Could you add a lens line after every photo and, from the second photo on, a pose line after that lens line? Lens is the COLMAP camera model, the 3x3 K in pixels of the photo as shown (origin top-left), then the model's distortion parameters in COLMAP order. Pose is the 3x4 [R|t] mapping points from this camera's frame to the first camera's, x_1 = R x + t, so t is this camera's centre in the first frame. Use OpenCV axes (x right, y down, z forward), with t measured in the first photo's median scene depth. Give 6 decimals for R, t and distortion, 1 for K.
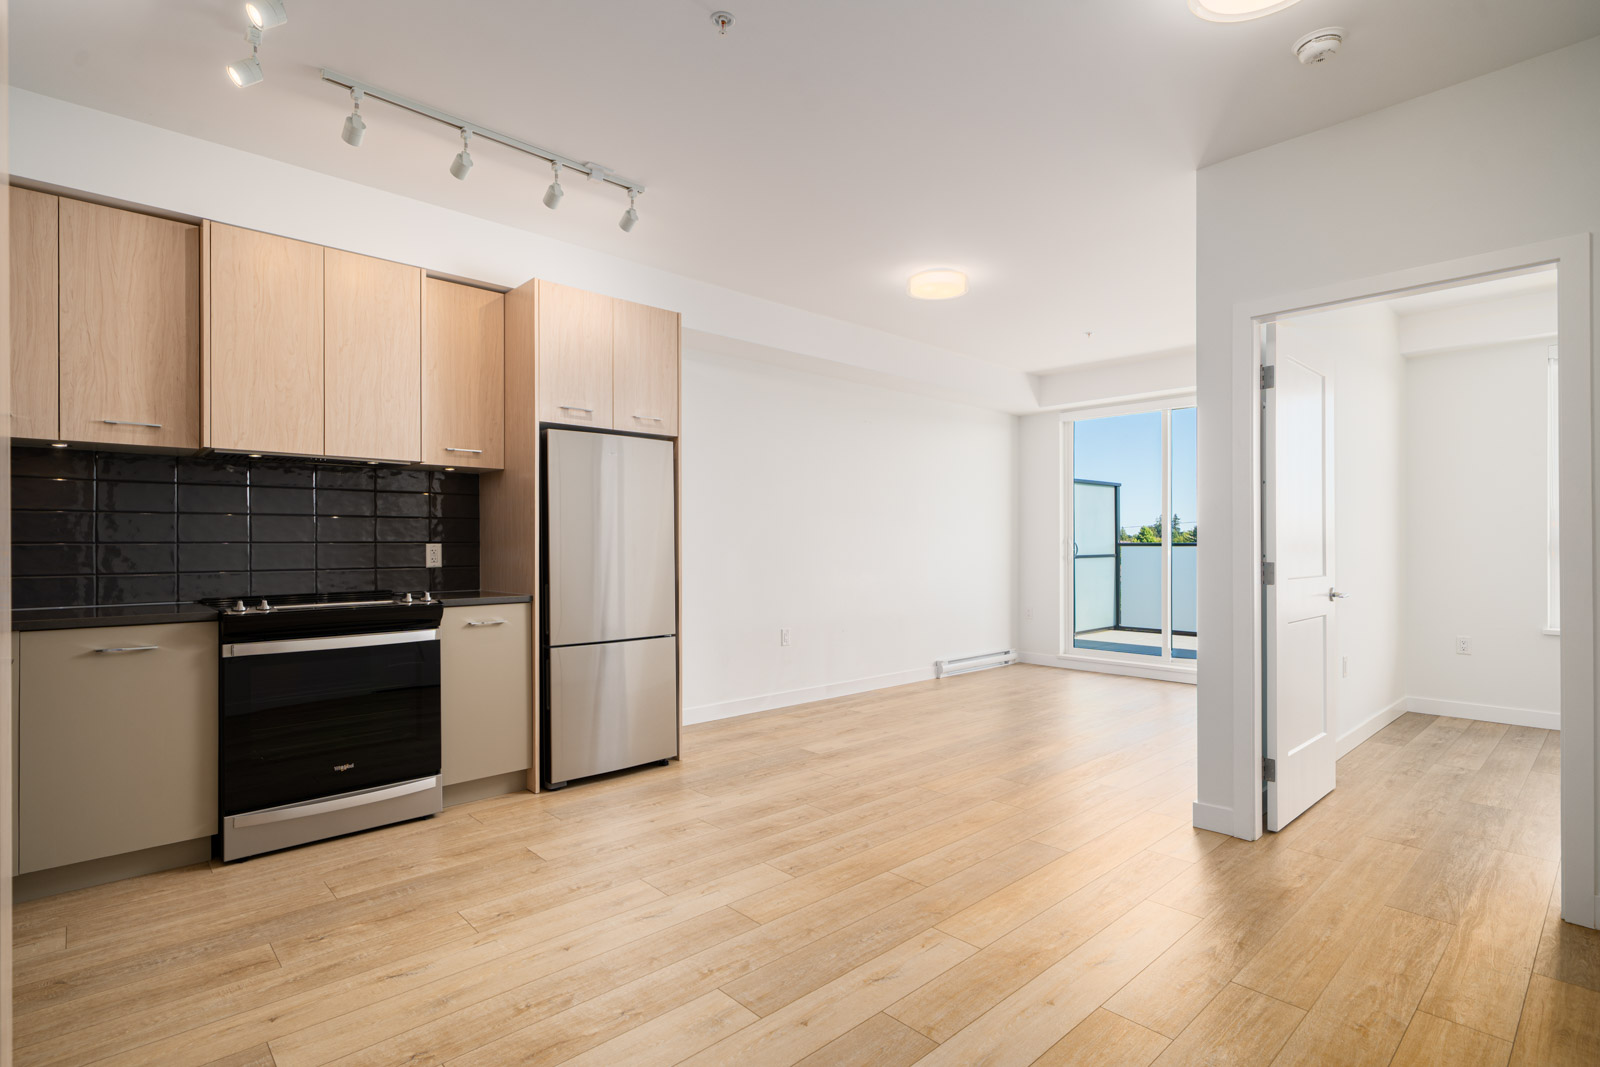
lens RADIAL K [[784.4, 0, 793.5], [0, 784.4, 547.3], [0, 0, 1]] dist [0.001773, -0.000157]
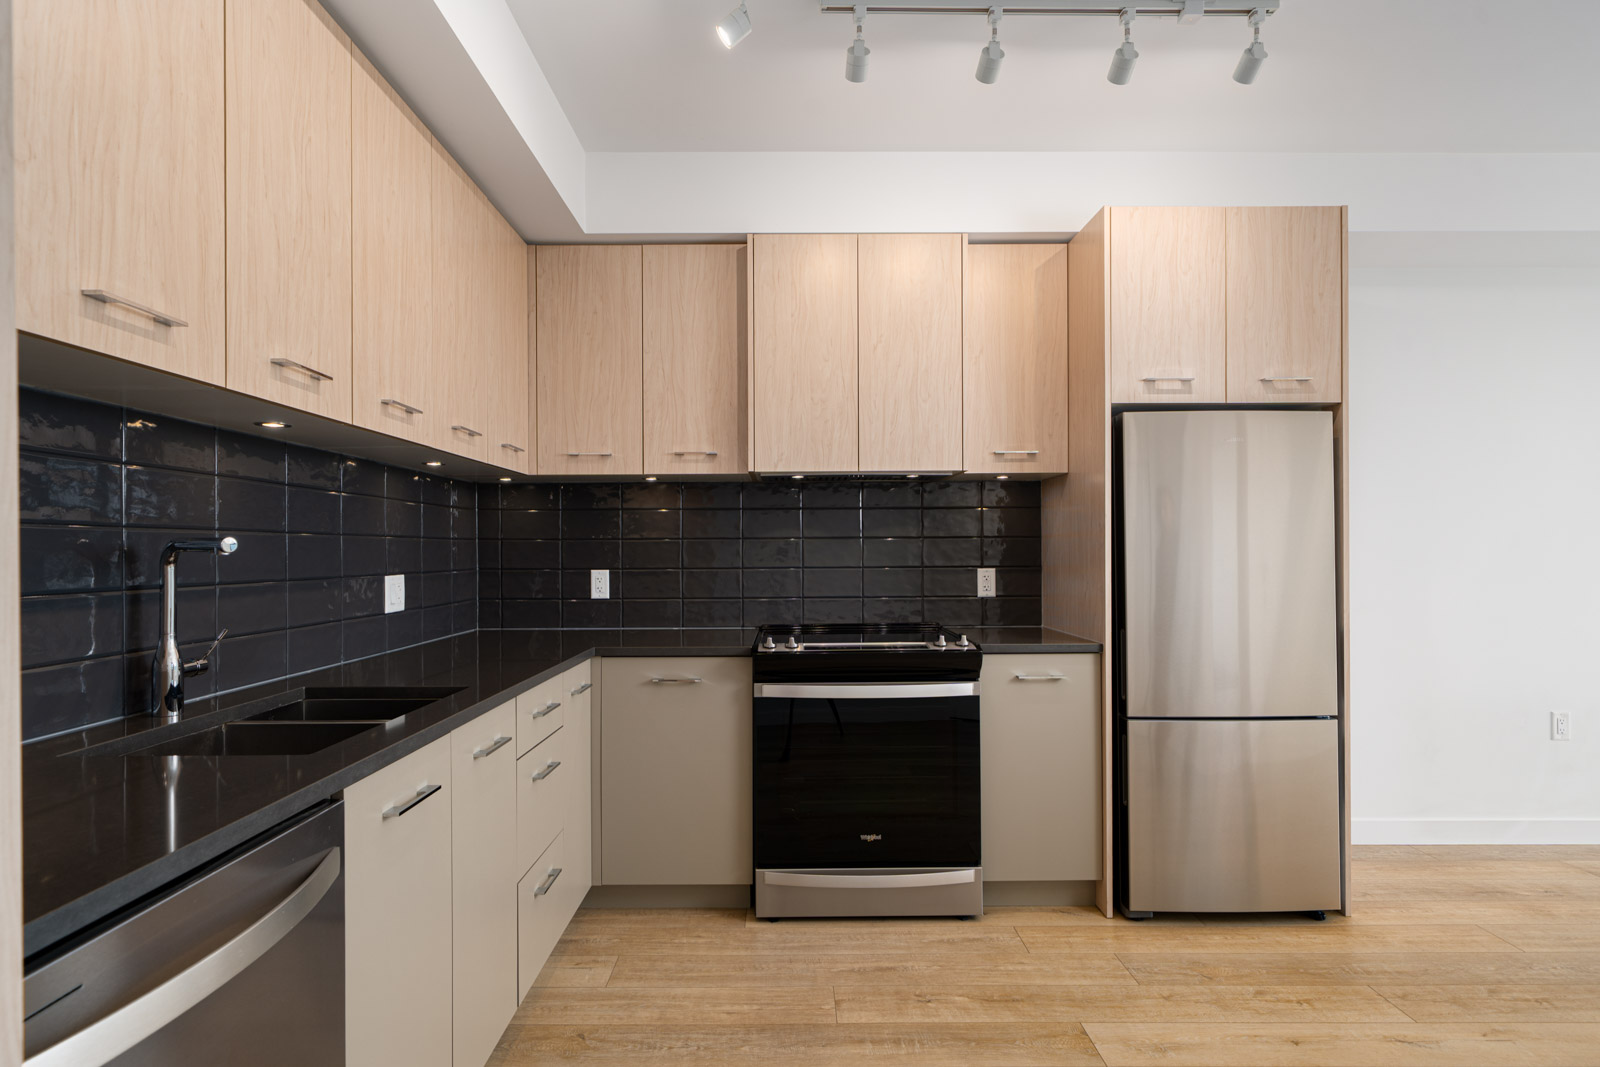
lens RADIAL K [[784.4, 0, 793.5], [0, 784.4, 547.3], [0, 0, 1]] dist [0.001773, -0.000157]
pose [[0.734437, -0.001993, -0.678674, -0.051078], [0.000321, 0.999997, -0.002589, -0.027586], [0.678676, 0.001684, 0.734435, 0.282602]]
